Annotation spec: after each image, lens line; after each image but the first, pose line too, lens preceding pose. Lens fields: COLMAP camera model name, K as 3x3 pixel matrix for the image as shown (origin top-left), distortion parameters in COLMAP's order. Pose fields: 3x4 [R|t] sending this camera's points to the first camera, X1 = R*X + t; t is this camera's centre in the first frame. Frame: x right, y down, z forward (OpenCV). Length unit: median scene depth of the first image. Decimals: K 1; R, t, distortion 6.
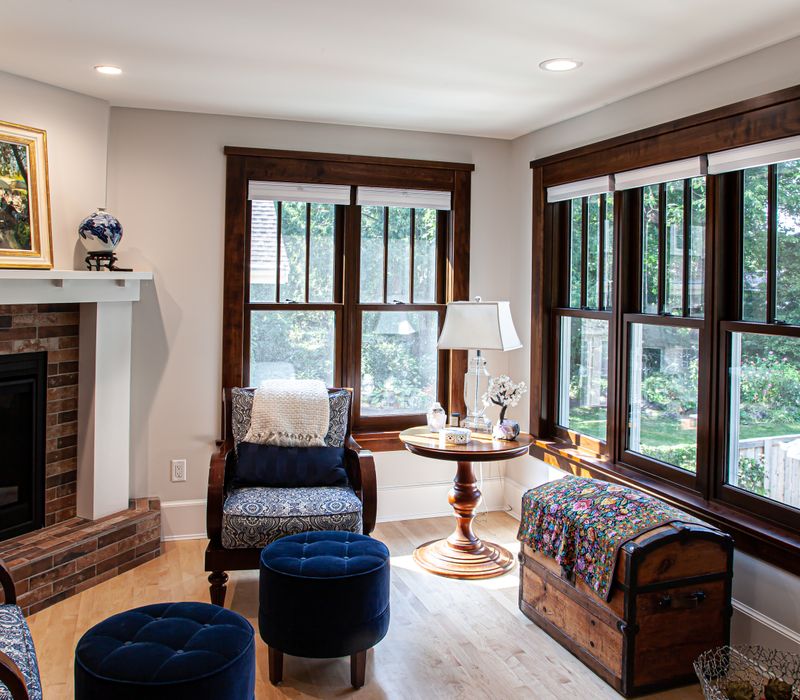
lens RADIAL K [[725.1, 0, 393.0], [0, 725.1, 269.1], [0, 0, 1]] dist [-0.040358, 0.000000]
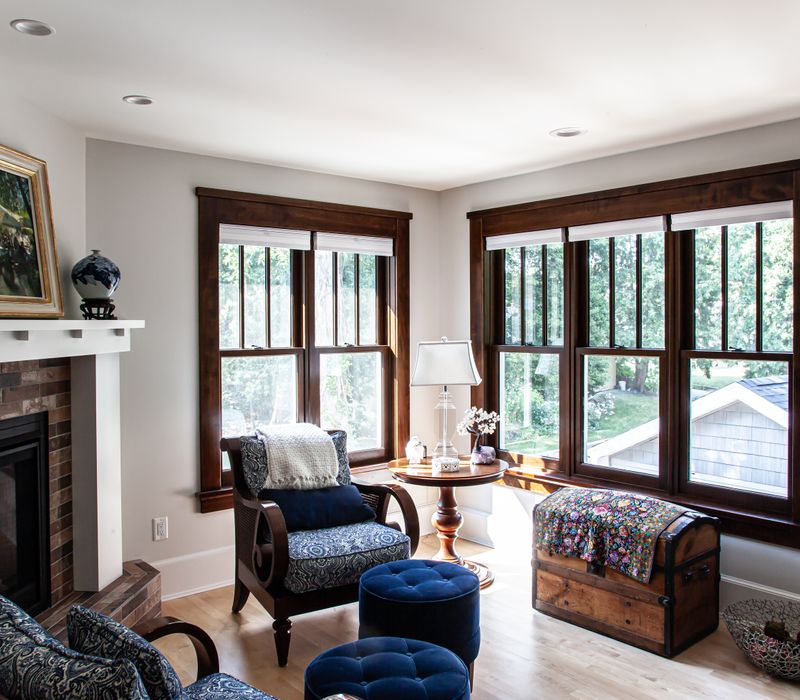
lens RADIAL K [[725.1, 0, 396.9], [0, 725.1, 322.2], [0, 0, 1]] dist [-0.040358, 0.000000]
pose [[0.935092, -0.020642, 0.353804, -0.382271], [0.015111, 0.999717, 0.018388, -0.005125], [-0.354083, -0.011848, 0.935139, 0.012846]]
